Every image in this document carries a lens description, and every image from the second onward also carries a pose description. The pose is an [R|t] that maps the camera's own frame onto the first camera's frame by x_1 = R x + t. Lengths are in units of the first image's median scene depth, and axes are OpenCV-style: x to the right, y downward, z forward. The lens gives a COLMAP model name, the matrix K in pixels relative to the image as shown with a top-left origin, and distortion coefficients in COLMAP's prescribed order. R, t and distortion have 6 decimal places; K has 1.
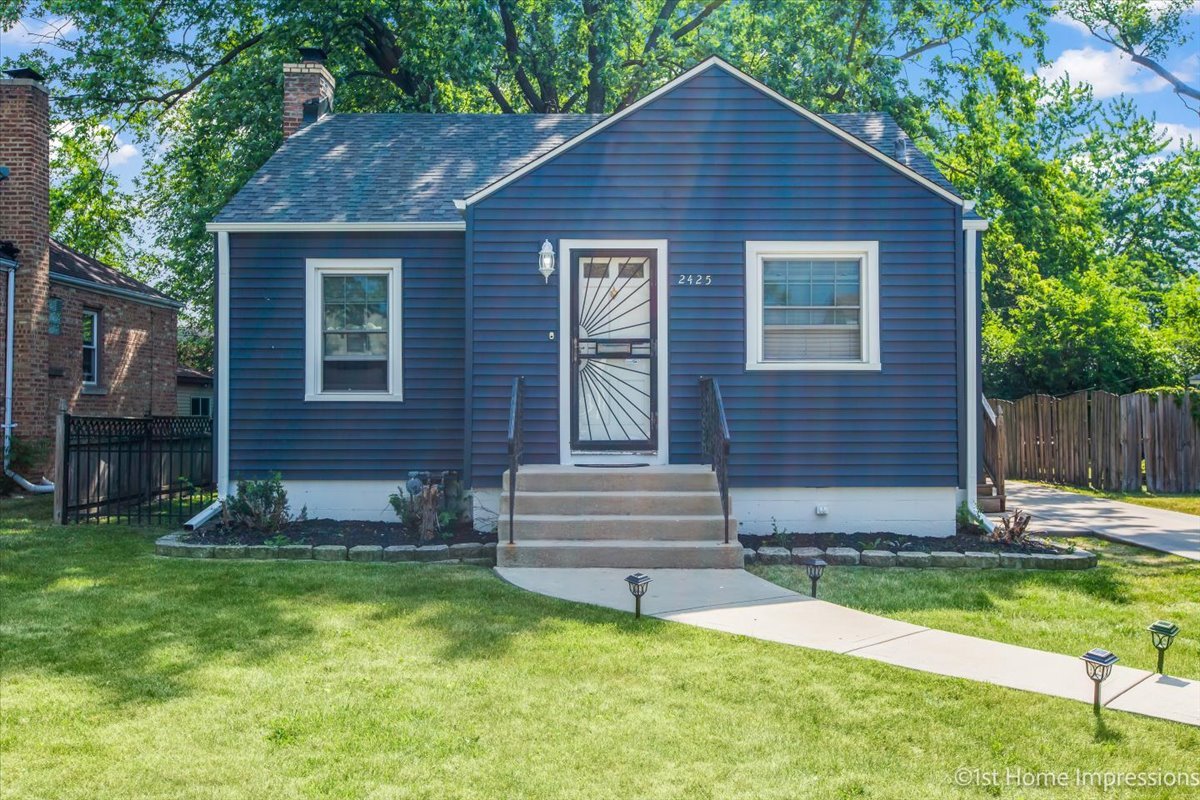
lens RADIAL K [[535.4, 0, 587.6], [0, 535.4, 387.7], [0, 0, 1]] dist [-0.000465, -0.000494]
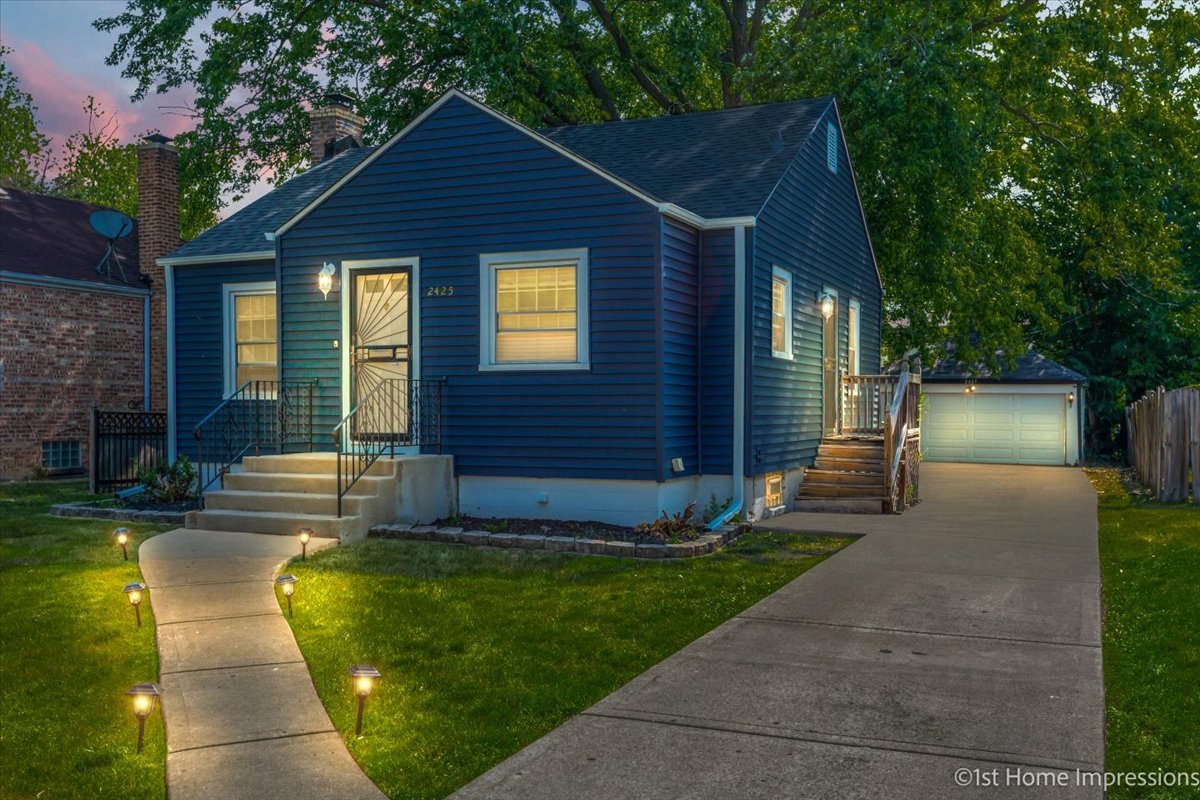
lens RADIAL K [[522.6, 0, 600.0], [0, 522.6, 400.0], [0, 0, 1]] dist [-0.004475, -0.000236]
pose [[0.980546, -0.001832, -0.196280, 0.729871], [0.006941, 0.999655, 0.025341, 0.001338], [0.196166, -0.026210, 0.980220, -0.015069]]
